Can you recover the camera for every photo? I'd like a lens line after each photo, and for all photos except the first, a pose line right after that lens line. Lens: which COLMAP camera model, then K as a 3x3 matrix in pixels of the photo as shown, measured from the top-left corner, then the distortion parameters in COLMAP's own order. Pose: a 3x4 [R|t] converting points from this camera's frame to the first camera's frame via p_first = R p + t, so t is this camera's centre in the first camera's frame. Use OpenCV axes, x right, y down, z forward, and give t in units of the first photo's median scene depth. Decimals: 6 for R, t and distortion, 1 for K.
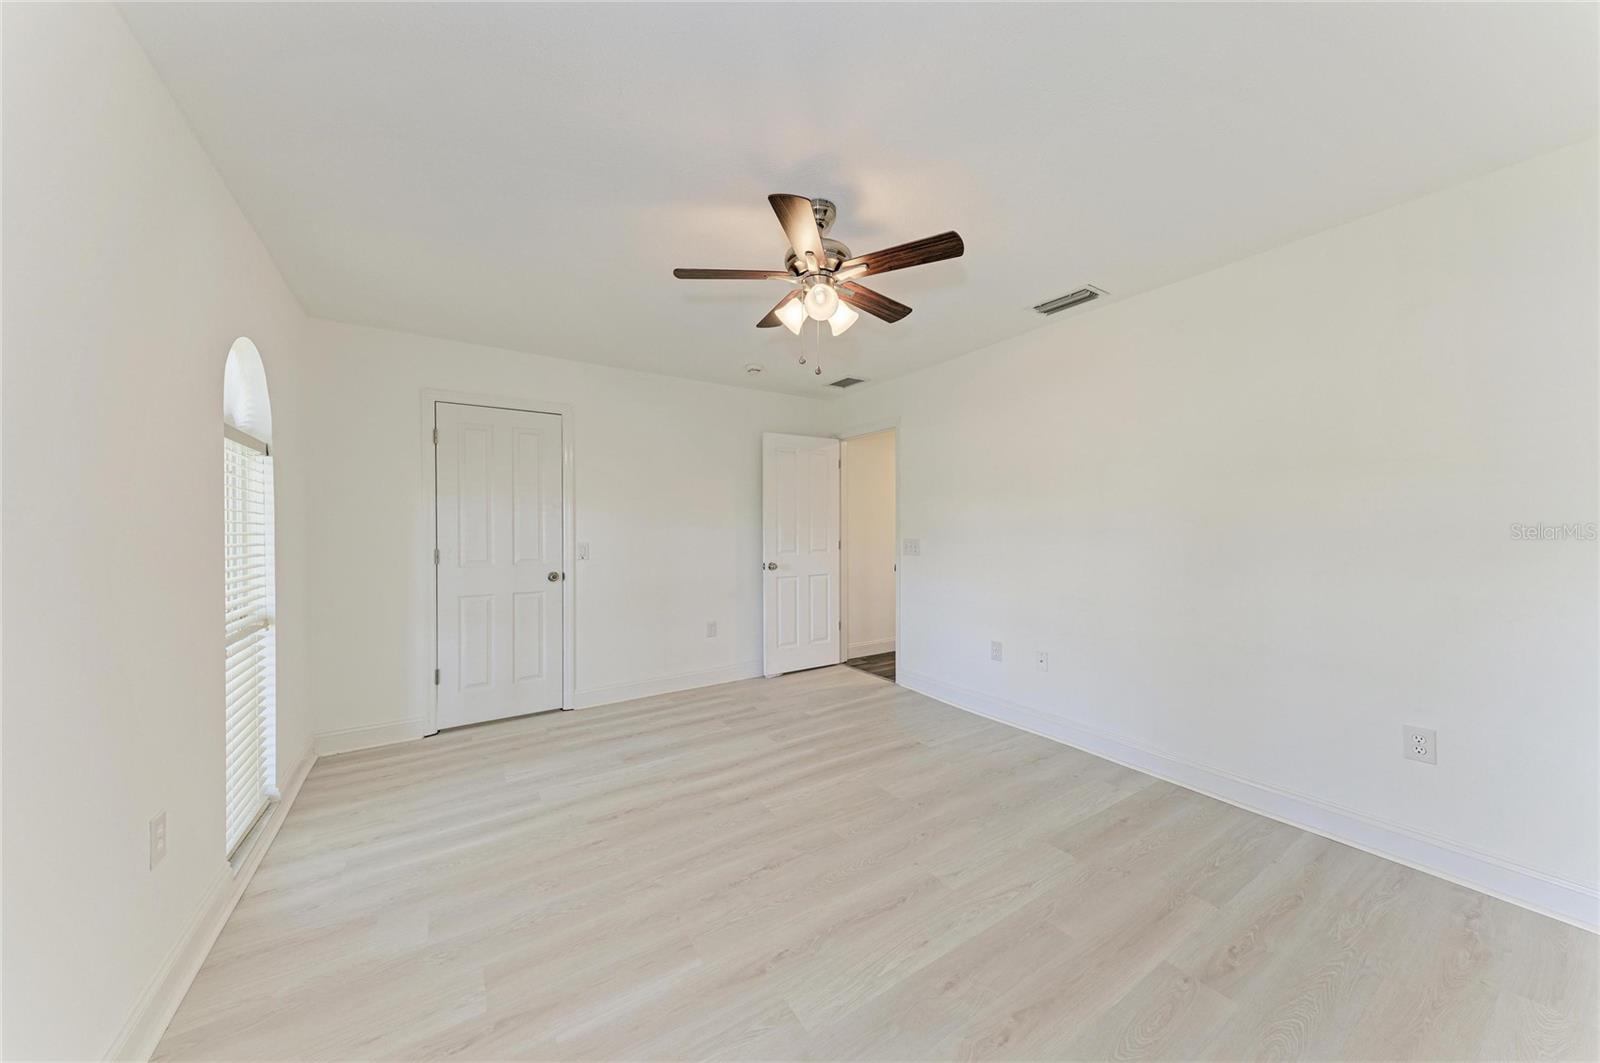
lens RADIAL K [[539.9, 0, 799.4], [0, 539.9, 531.0], [0, 0, 1]] dist [0.021927, -0.005347]
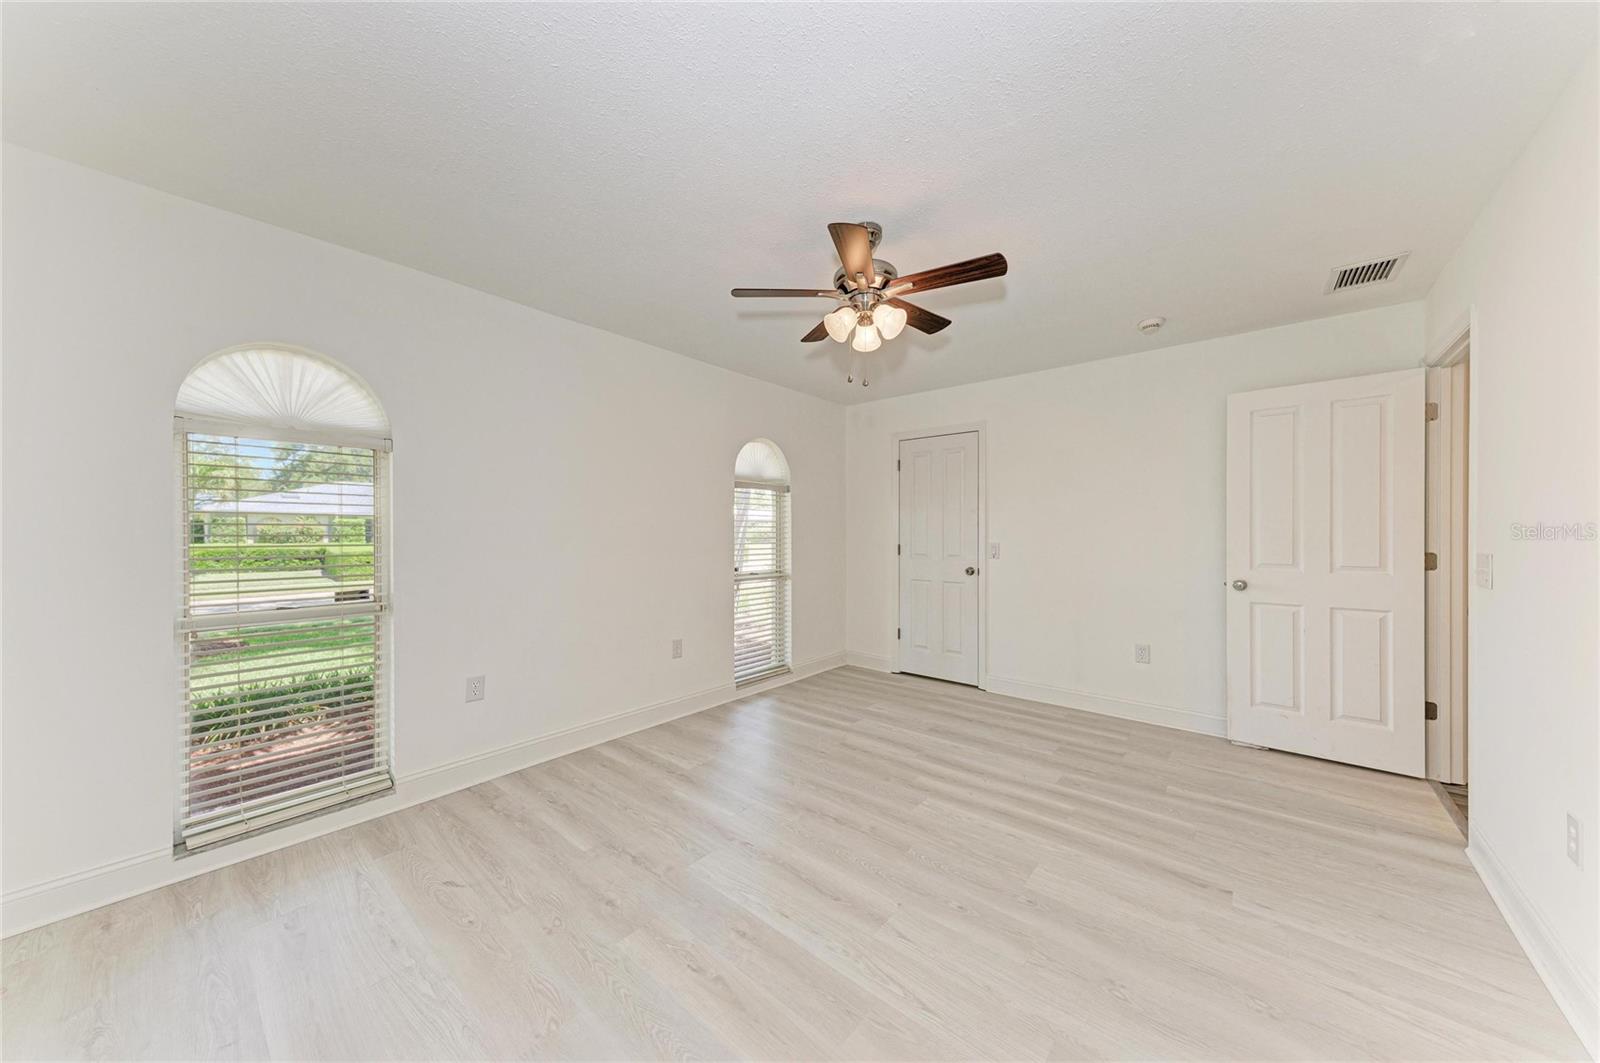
lens RADIAL K [[537.2, 0, 801.5], [0, 537.2, 516.5], [0, 0, 1]] dist [0.008672, -0.000067]
pose [[0.284436, -0.021796, -0.958447, 0.613227], [-0.006368, 0.999677, -0.024623, -0.003225], [0.958674, 0.013107, 0.284205, 0.345284]]
